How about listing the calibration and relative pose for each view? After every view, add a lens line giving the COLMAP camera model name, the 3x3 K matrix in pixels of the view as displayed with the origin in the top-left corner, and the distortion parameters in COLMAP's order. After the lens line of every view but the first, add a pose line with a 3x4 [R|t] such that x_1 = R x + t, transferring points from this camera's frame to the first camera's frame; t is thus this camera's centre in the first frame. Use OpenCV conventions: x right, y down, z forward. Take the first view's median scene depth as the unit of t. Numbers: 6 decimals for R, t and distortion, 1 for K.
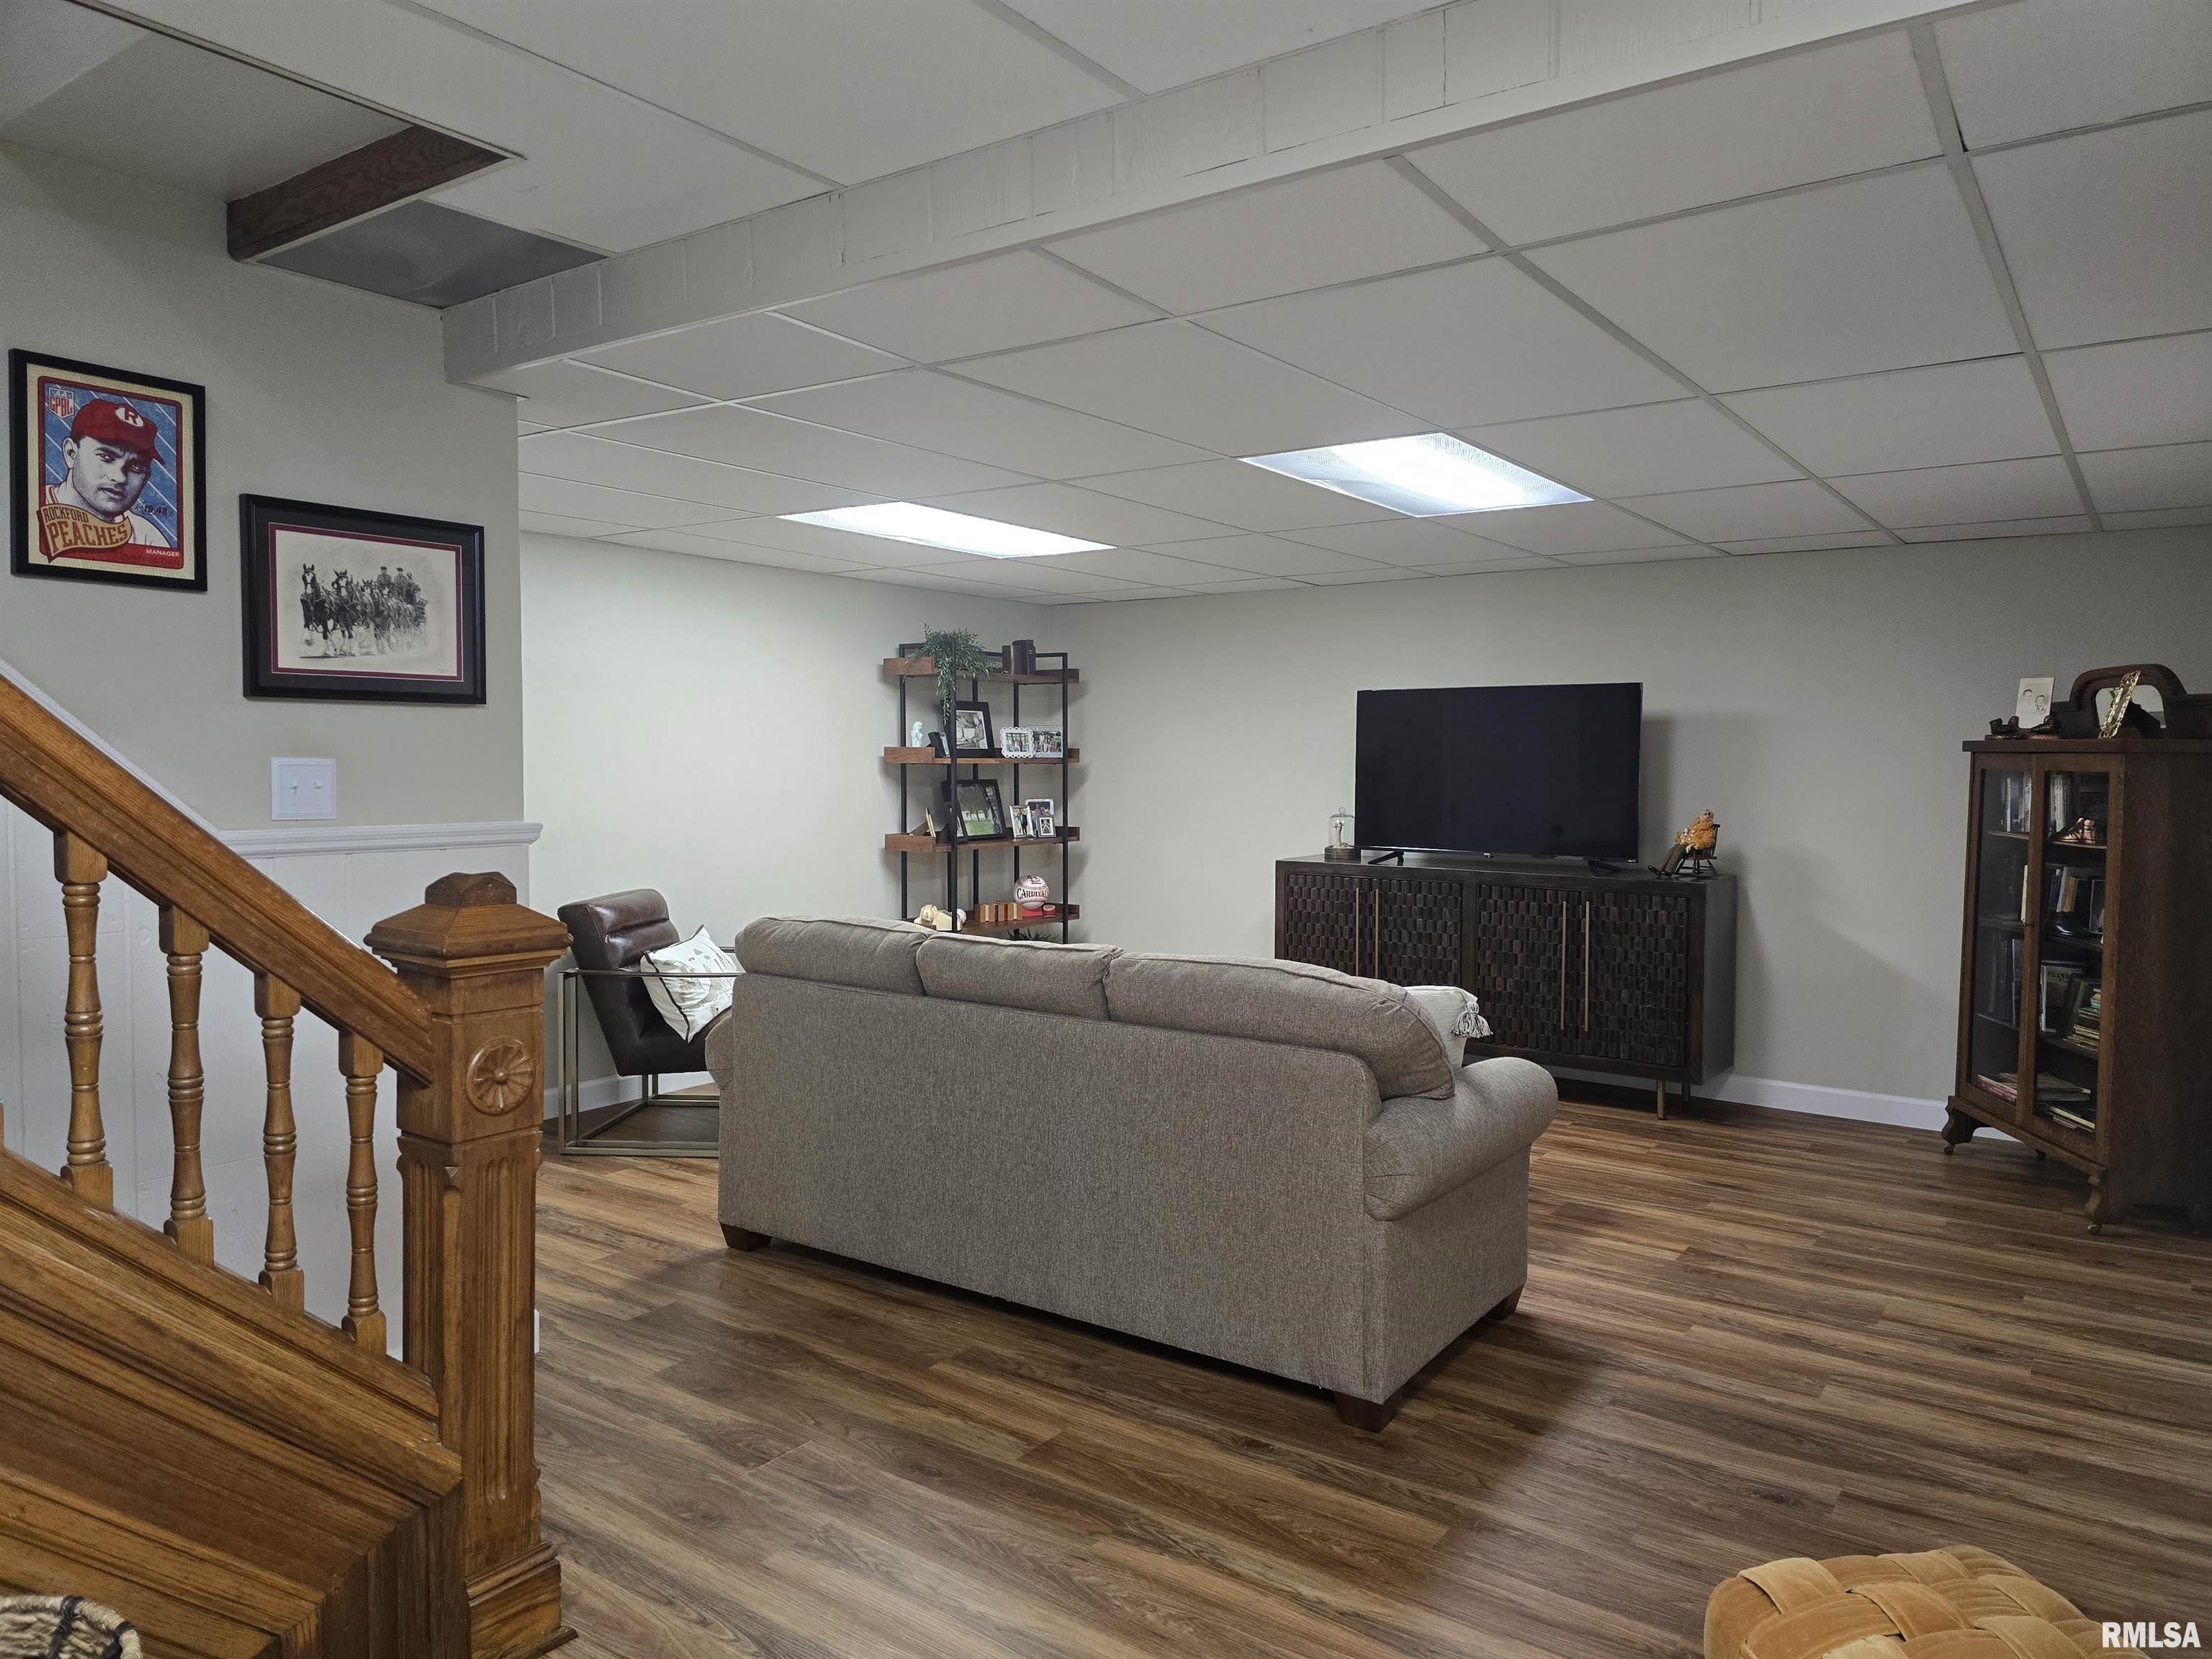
lens RADIAL K [[1483.9, 0, 1110.6], [0, 1483.9, 821.6], [0, 0, 1]] dist [0.076222, -0.077844]
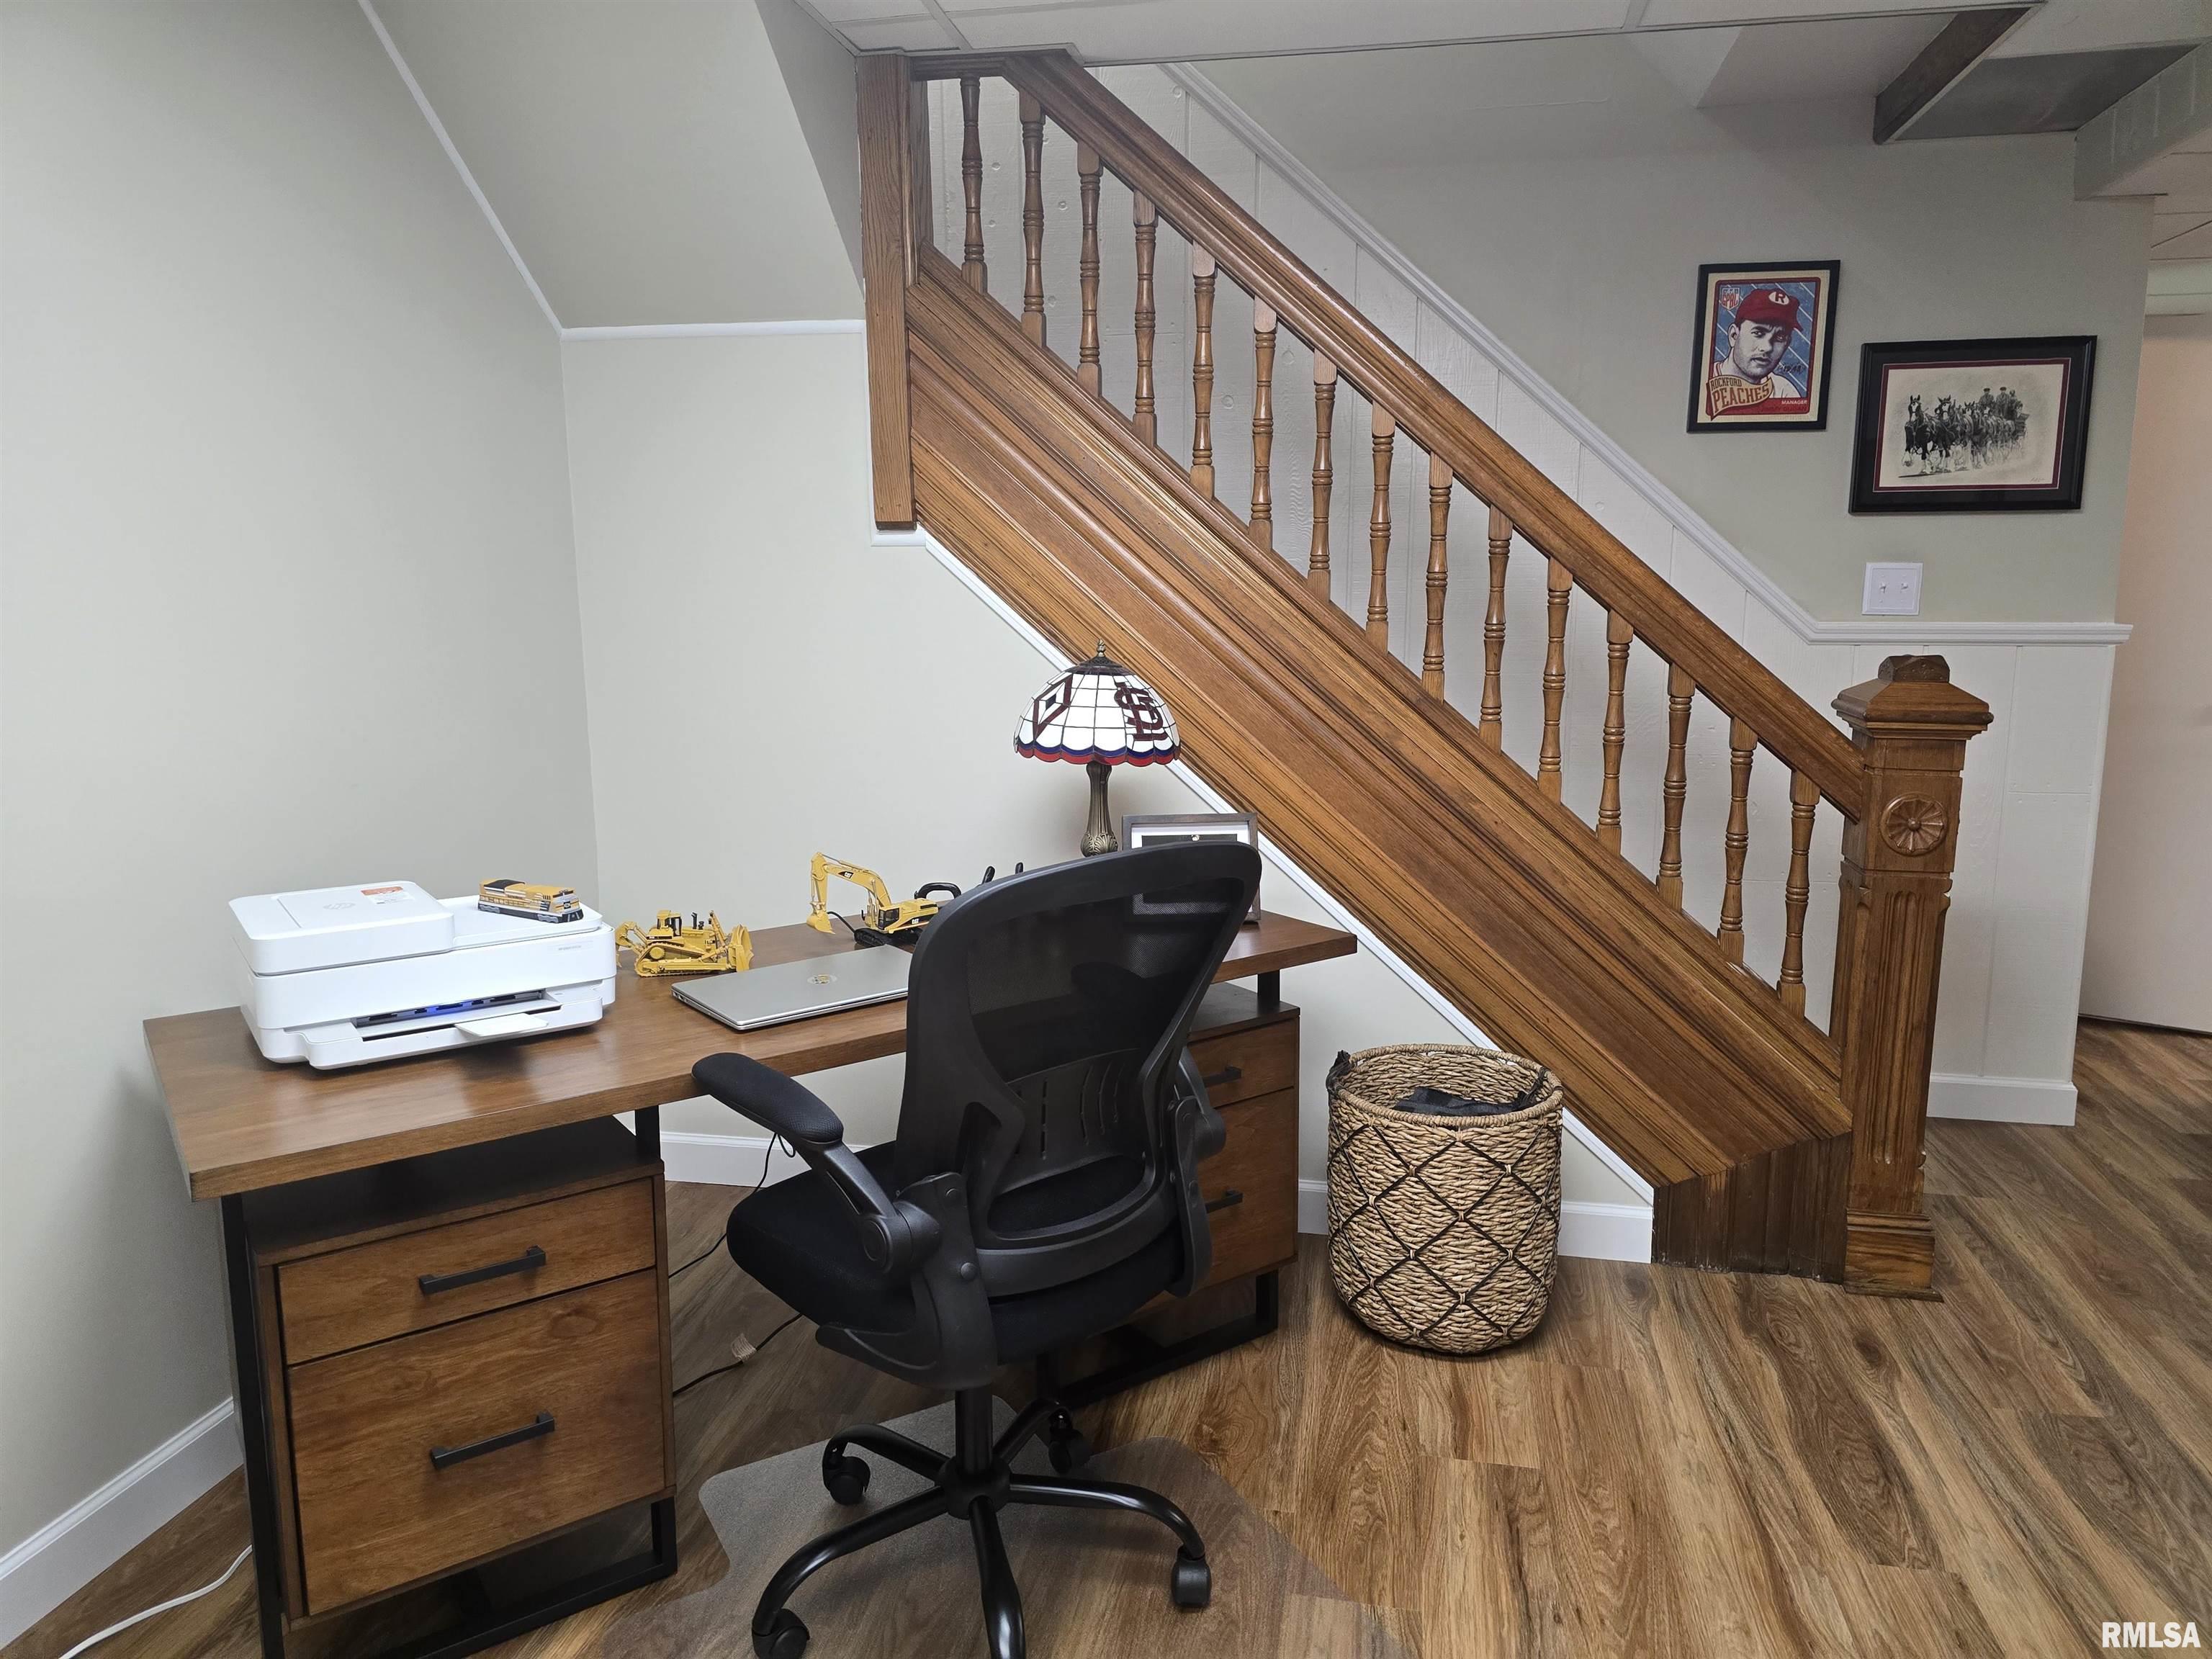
lens RADIAL K [[1483.9, 0, 1110.6], [0, 1483.9, 821.6], [0, 0, 1]] dist [0.076222, -0.077844]
pose [[0.410730, 0.143382, -0.900412, 0.389097], [-0.036928, 0.989363, 0.140702, 0.019289], [0.911009, -0.024540, 0.411656, -0.080343]]
